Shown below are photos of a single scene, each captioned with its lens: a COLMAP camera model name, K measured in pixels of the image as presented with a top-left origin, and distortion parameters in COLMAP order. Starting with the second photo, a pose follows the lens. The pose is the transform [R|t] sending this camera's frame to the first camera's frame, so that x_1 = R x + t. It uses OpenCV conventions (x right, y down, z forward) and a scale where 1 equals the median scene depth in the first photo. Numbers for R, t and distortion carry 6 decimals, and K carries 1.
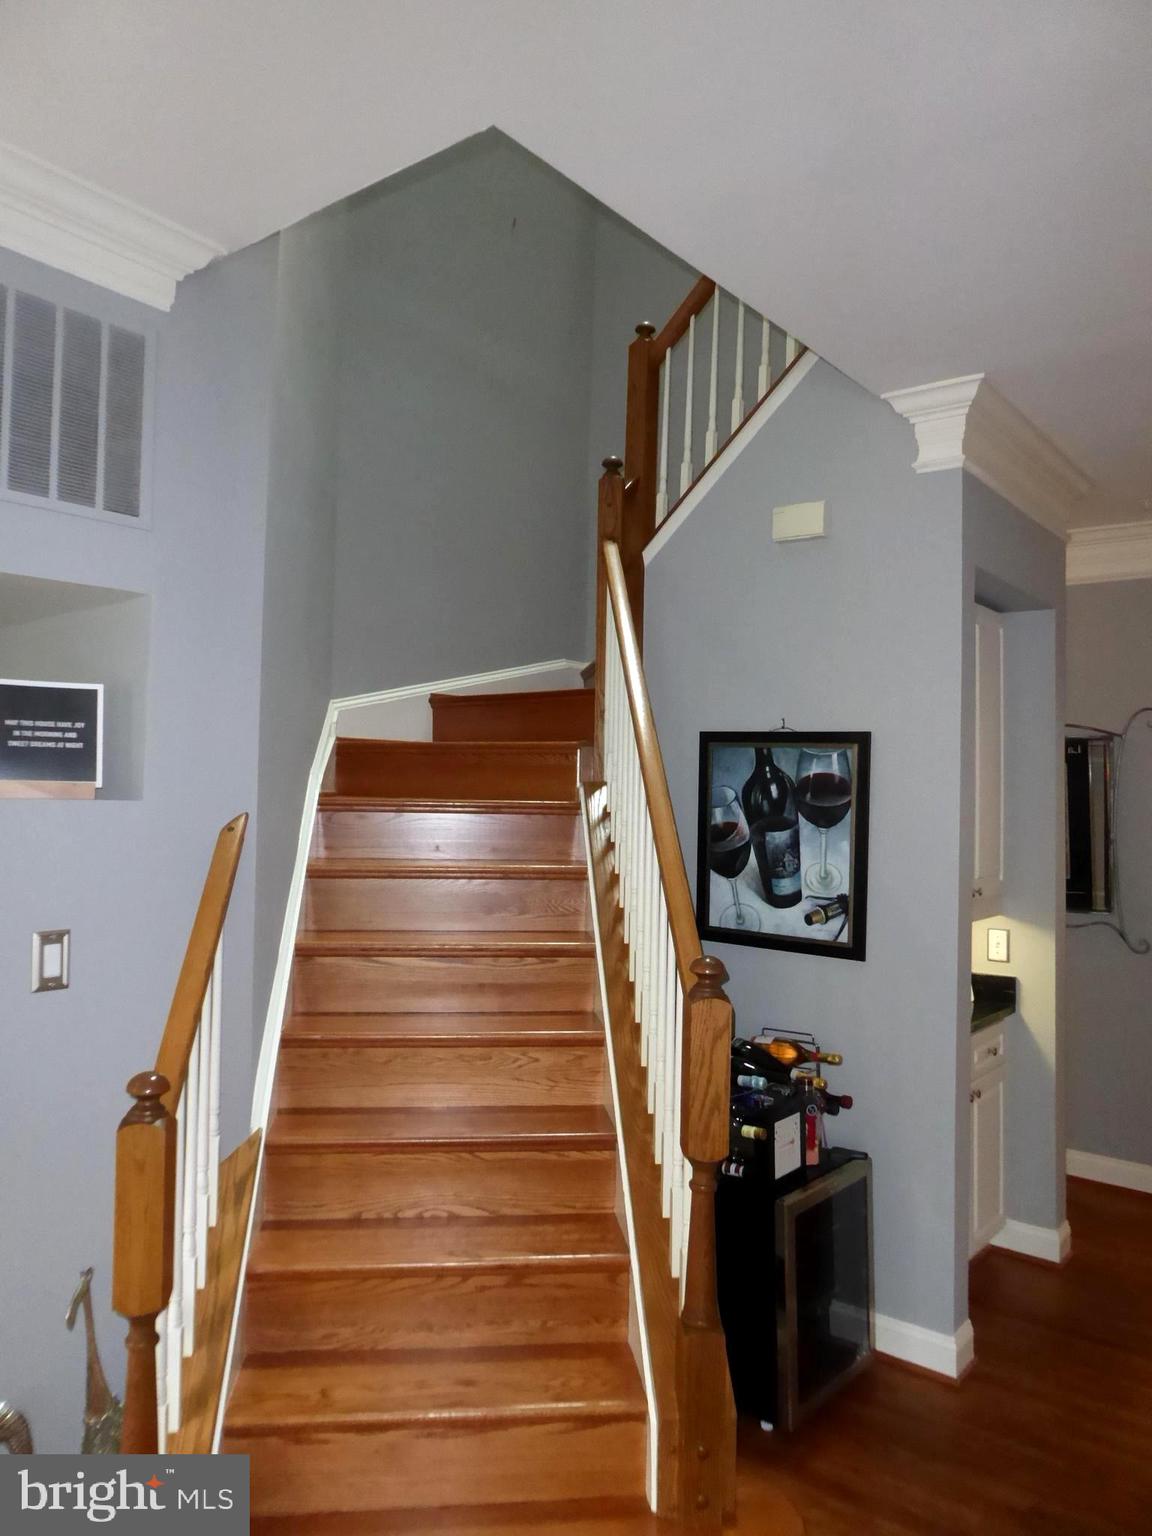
lens RADIAL K [[1107.6, 0, 575.5], [0, 1107.6, 803.6], [0, 0, 1]] dist [-0.177985, 0.092676]
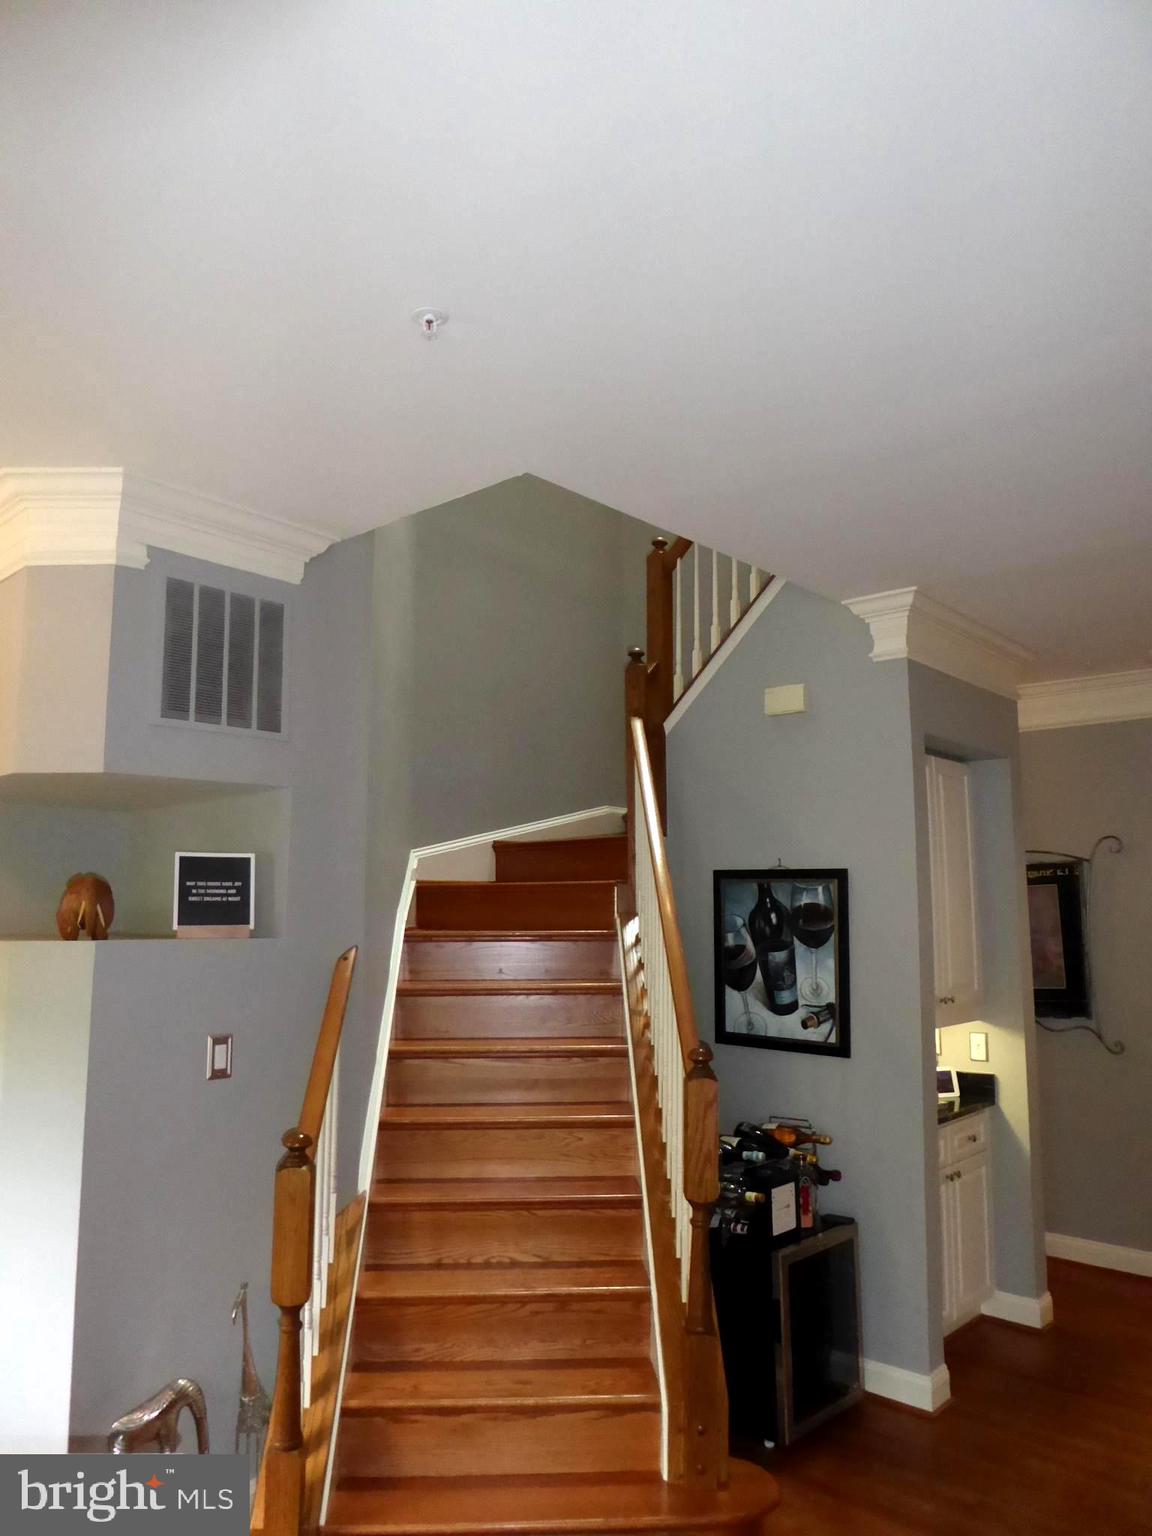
lens RADIAL K [[1108.1, 0, 574.2], [0, 1108.1, 779.9], [0, 0, 1]] dist [-0.019625, -0.005239]
pose [[0.998055, -0.028665, -0.055351, 0.041397], [0.021061, 0.990842, -0.133376, -0.005624], [0.058667, 0.131951, 0.989519, -0.323526]]
